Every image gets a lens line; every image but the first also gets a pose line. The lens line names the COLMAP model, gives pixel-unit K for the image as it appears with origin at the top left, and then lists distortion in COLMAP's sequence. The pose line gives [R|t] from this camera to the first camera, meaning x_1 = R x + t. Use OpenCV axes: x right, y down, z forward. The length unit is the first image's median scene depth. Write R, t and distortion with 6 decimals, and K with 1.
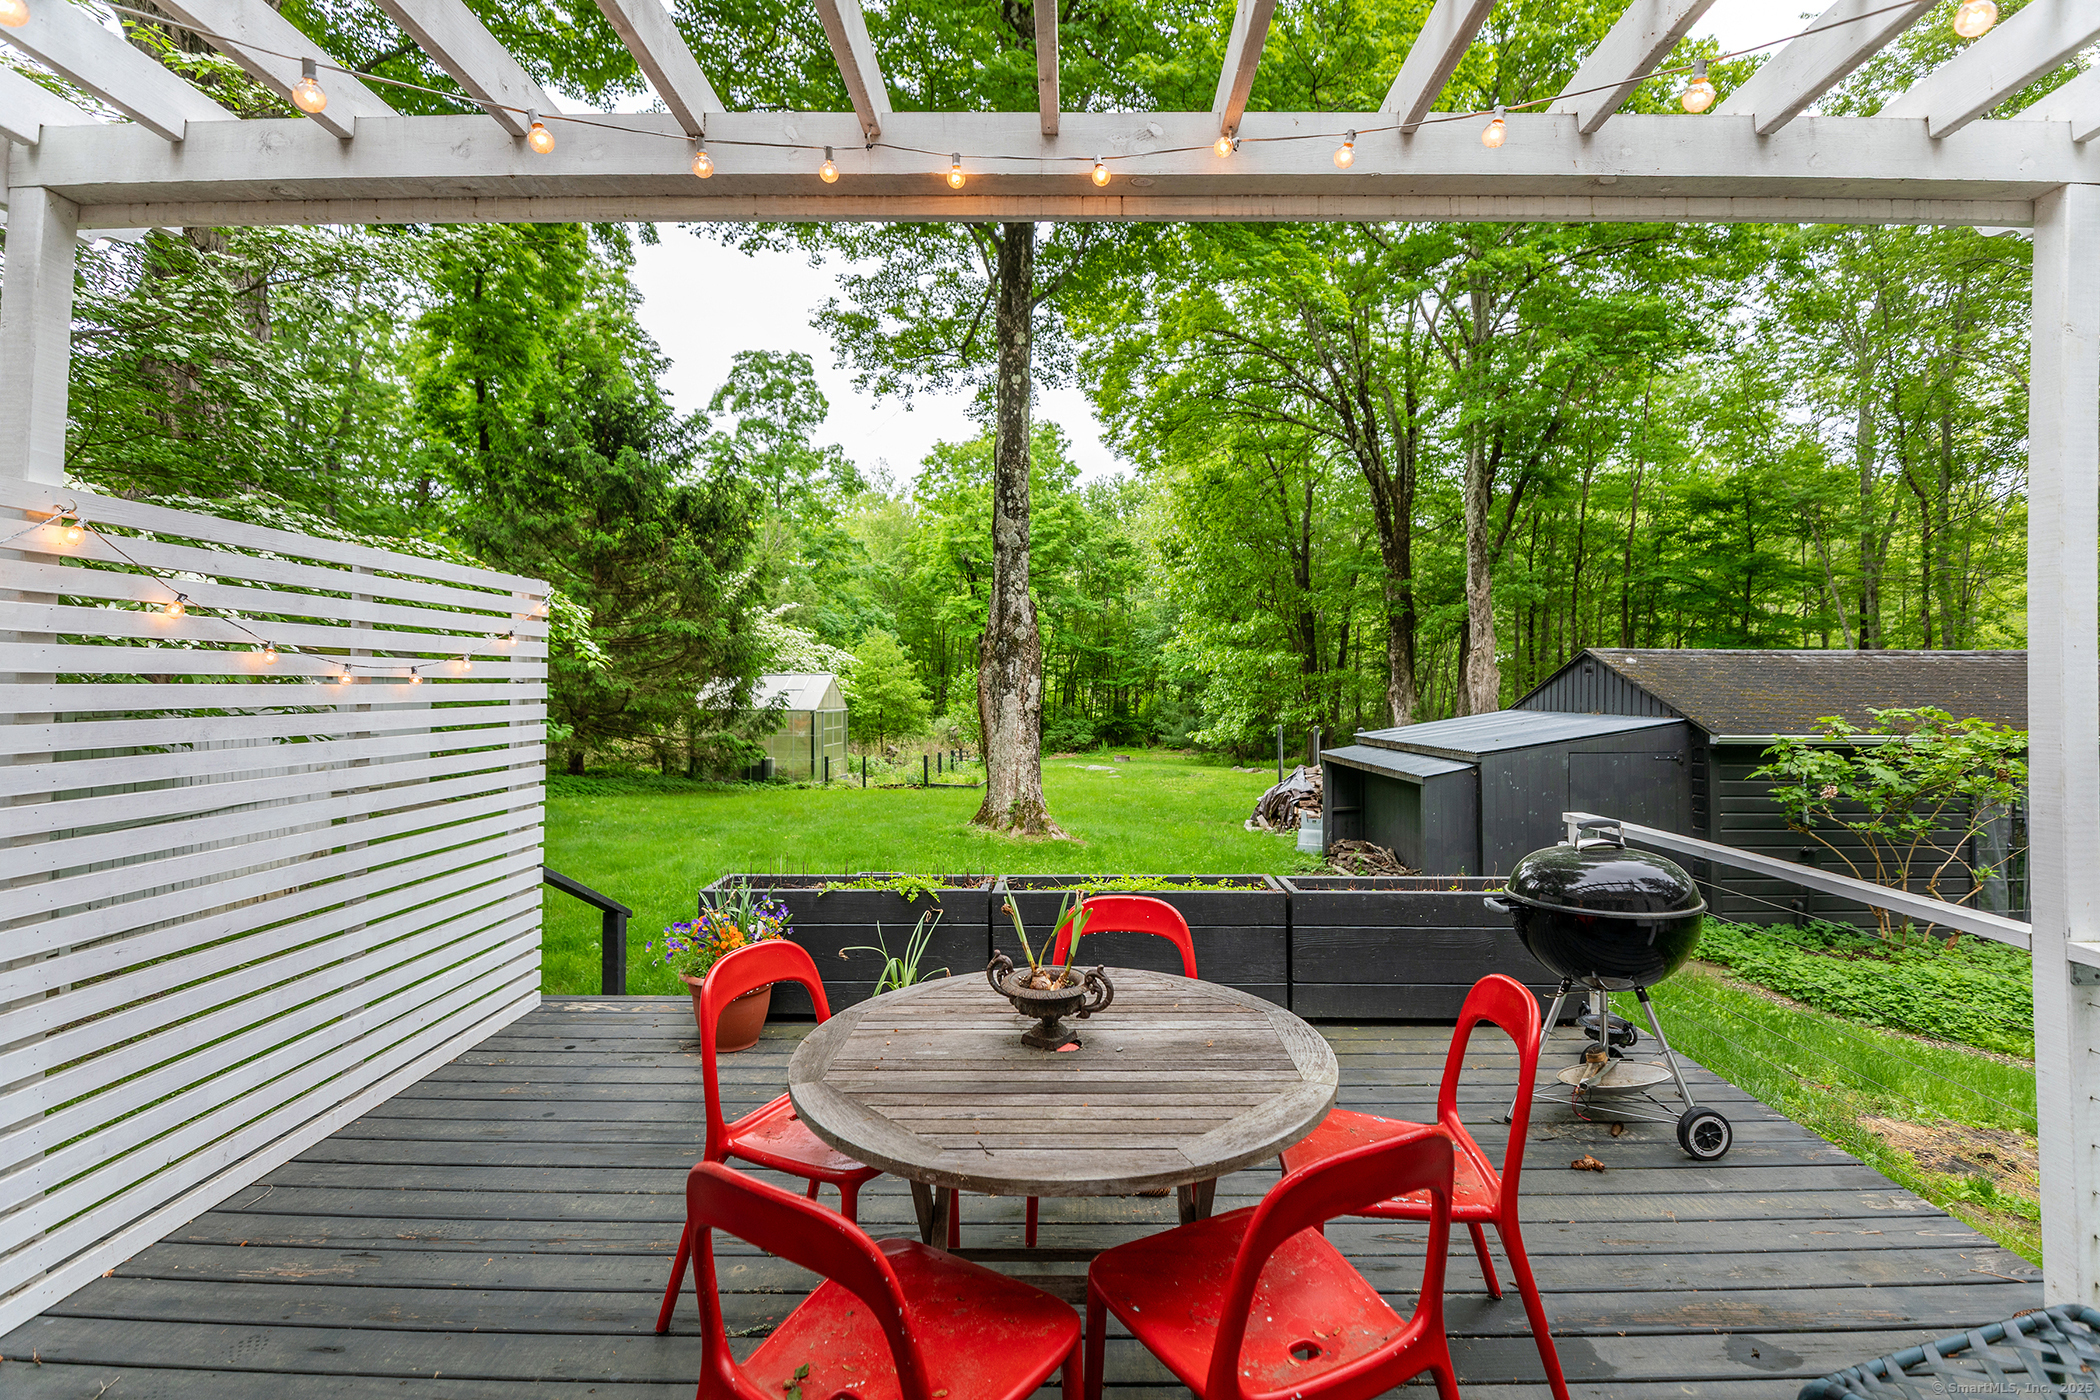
lens RADIAL K [[959.3, 0, 1045.2], [0, 959.3, 682.0], [0, 0, 1]] dist [0.019149, -0.001000]
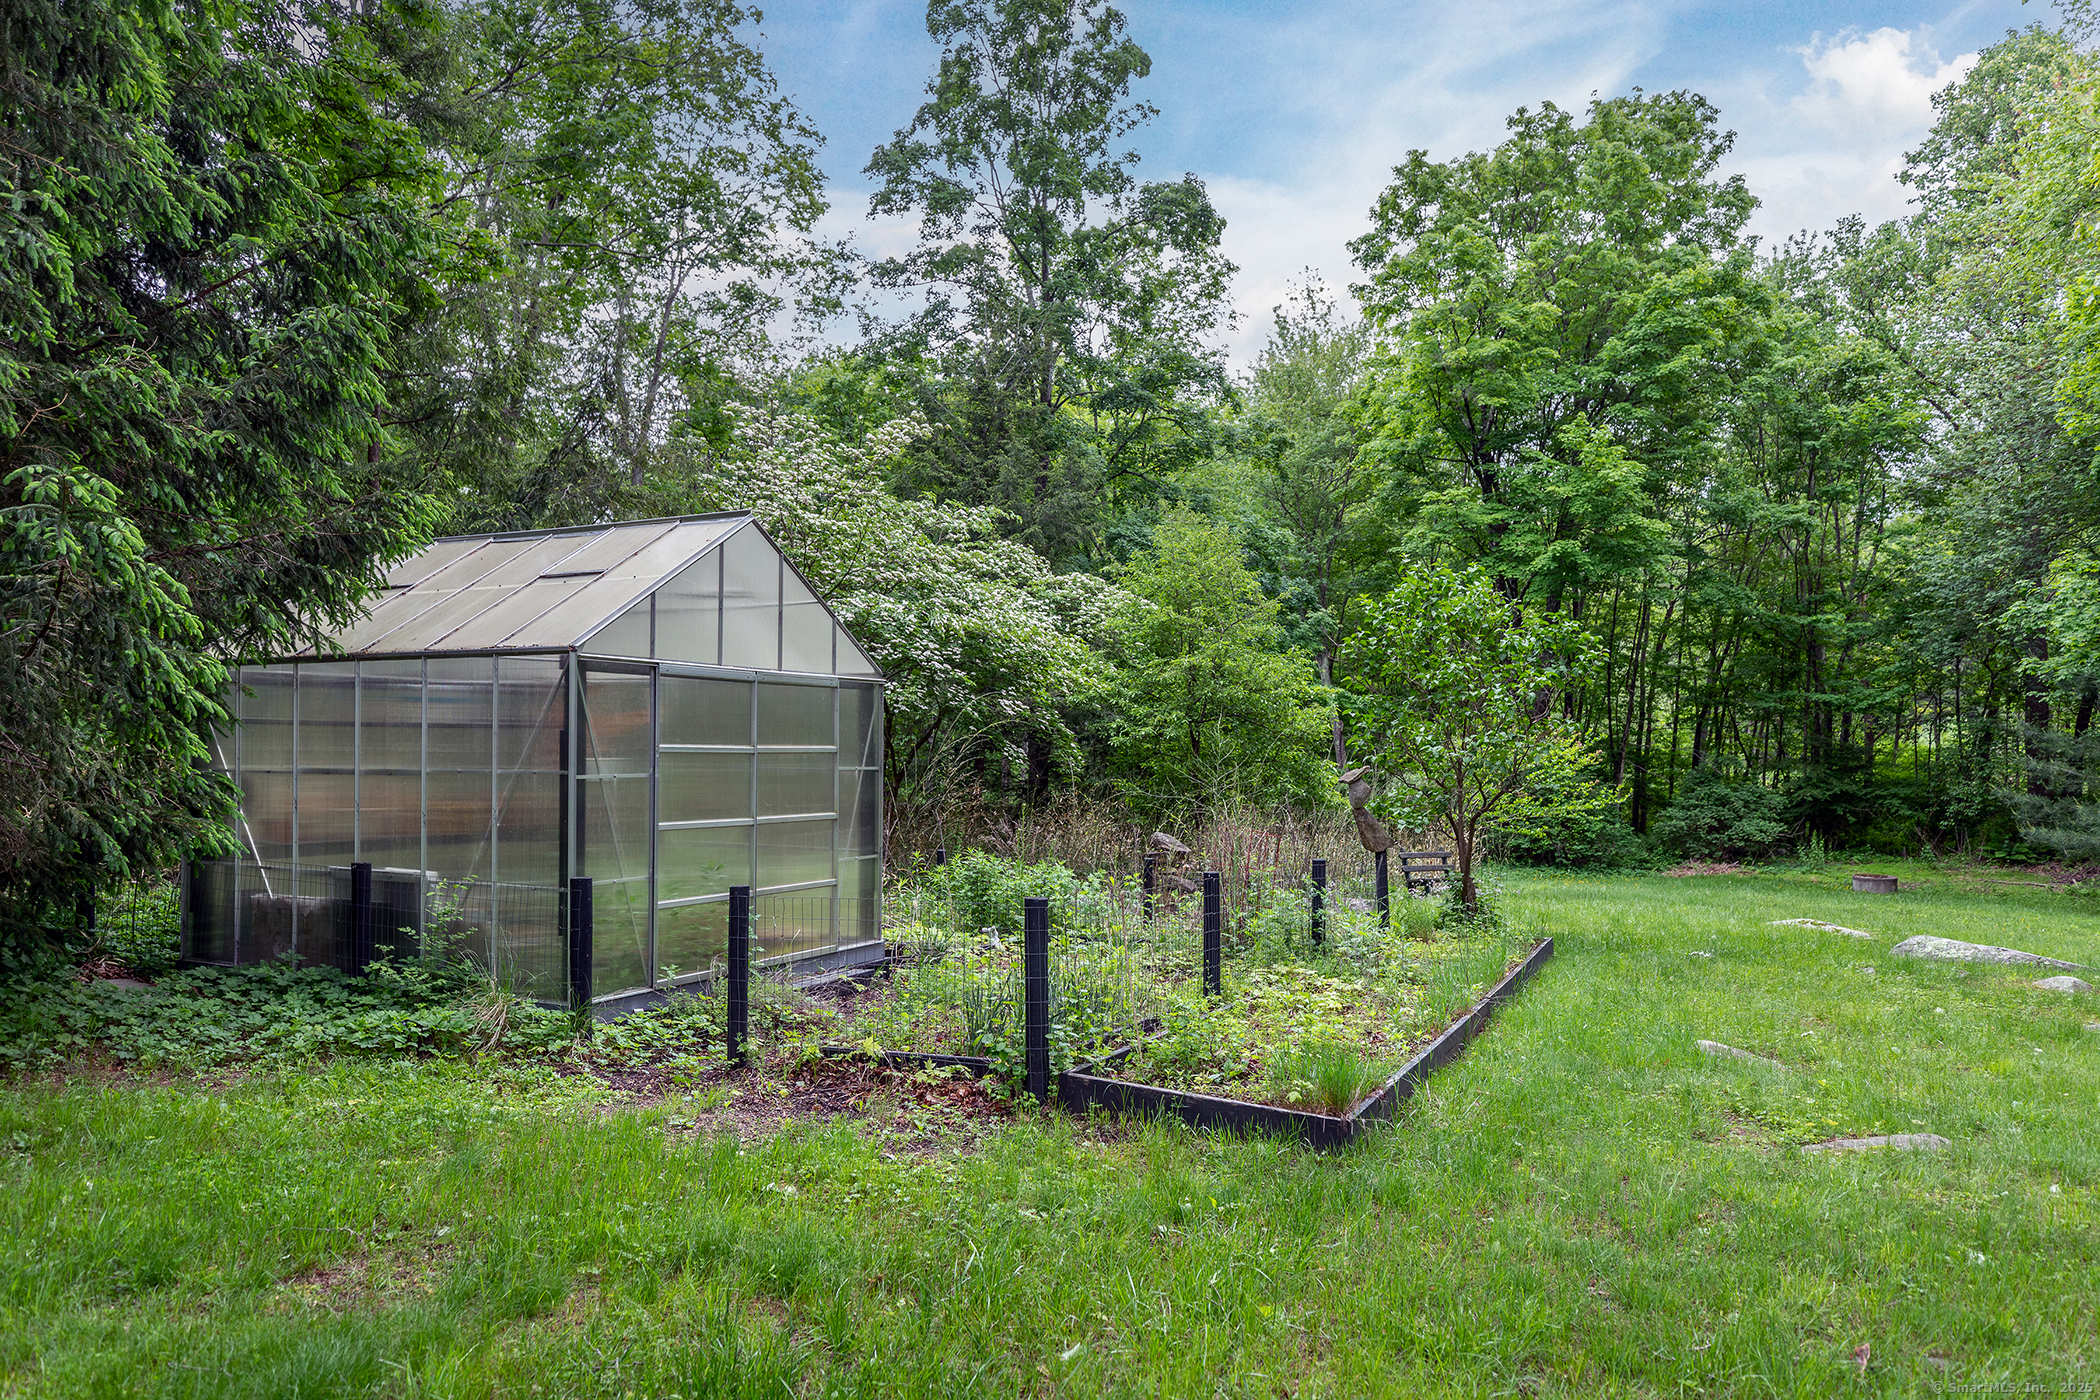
lens RADIAL K [[1317.5, 0, 1106.3], [0, 1317.5, 768.0], [0, 0, 1]] dist [0.004593, -0.000198]
pose [[0.929578, 0.014329, -0.368346, -0.022900], [-0.007286, 0.999763, 0.020503, 0.040177], [0.368552, -0.016376, 0.929463, 0.658175]]
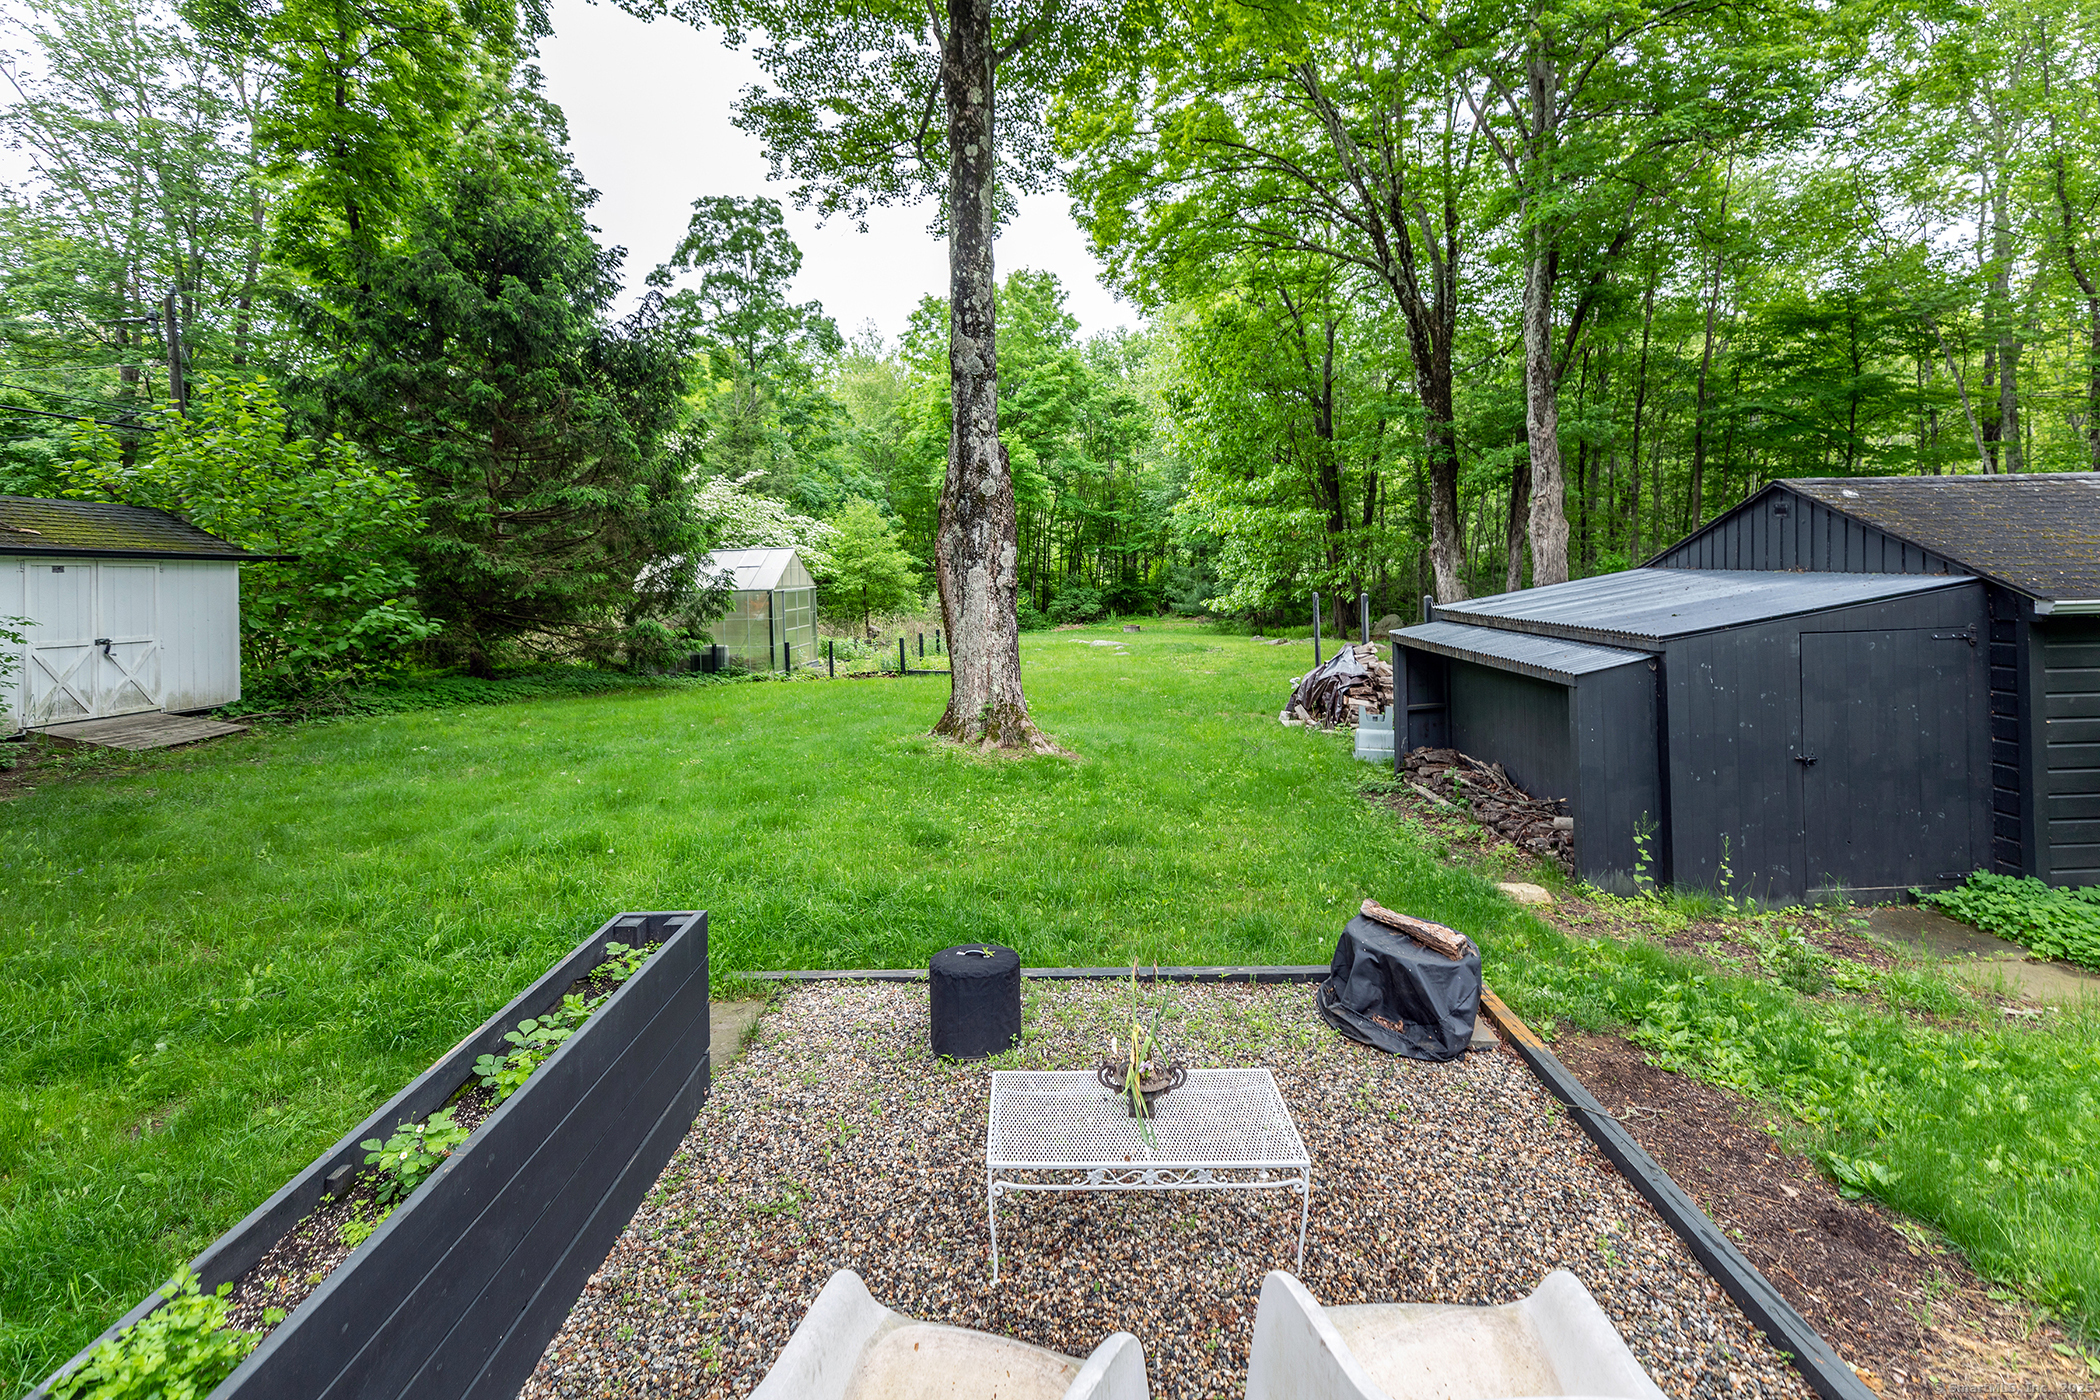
lens RADIAL K [[959.3, 0, 1020.7], [0, 959.3, 571.7], [0, 0, 1]] dist [0.019149, -0.001000]
pose [[0.998973, -0.027721, -0.035838, 0.011699], [0.028502, 0.999363, 0.021467, 0.000727], [0.035220, -0.022467, 0.999127, 0.103425]]
